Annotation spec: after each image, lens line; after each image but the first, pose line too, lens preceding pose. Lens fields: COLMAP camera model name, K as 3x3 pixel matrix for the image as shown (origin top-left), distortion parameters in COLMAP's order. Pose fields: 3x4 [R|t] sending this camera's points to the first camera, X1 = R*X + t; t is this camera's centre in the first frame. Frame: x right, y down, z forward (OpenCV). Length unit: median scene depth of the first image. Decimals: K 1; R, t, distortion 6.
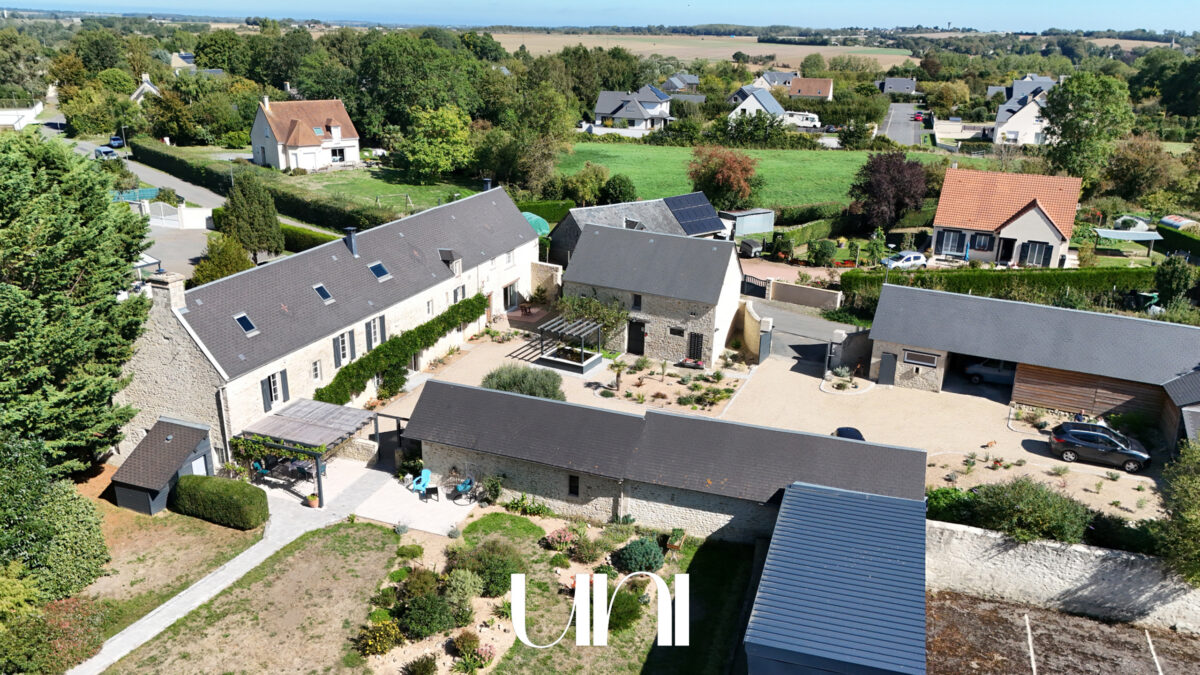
lens RADIAL K [[886.0, 0, 600.0], [0, 886.0, 337.5], [0, 0, 1]] dist [0.073888, -0.070633]
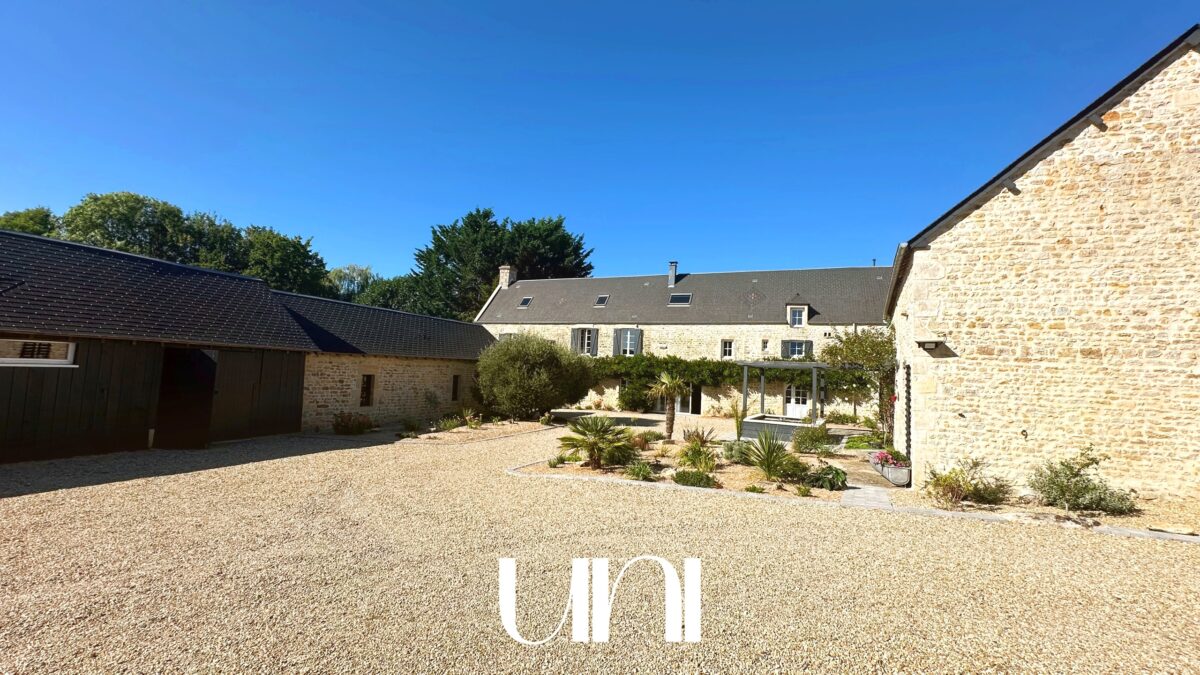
lens RADIAL K [[479.7, 0, 600.0], [0, 479.7, 337.5], [0, 0, 1]] dist [-0.000928, 0.000360]
pose [[-0.022135, -0.086377, -0.996017, 0.295209], [-0.370219, 0.926143, -0.072090, 0.039800], [0.928681, 0.367149, -0.052479, 0.938768]]
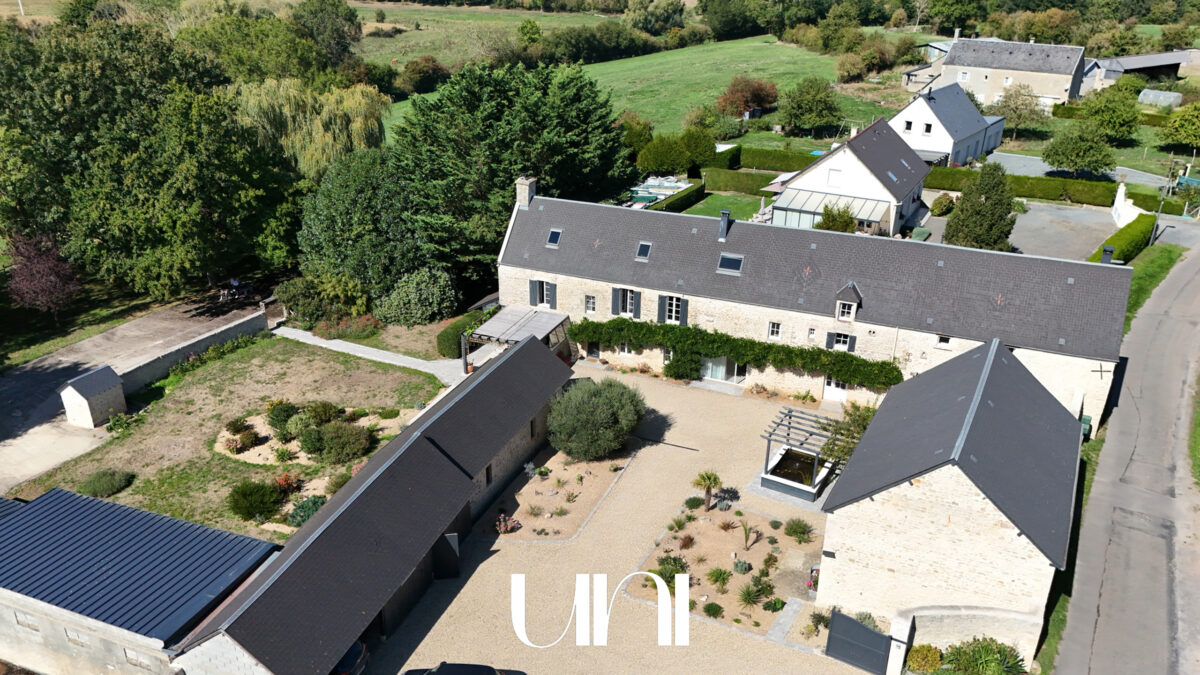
lens RADIAL K [[876.5, 0, 597.7], [0, 876.5, 351.3], [0, 0, 1]] dist [0.065686, -0.061328]
pose [[-0.028719, 0.410434, -0.911438, 0.626642], [-0.338713, 0.853875, 0.395185, -0.307224], [0.940451, 0.320066, 0.114497, 0.774248]]
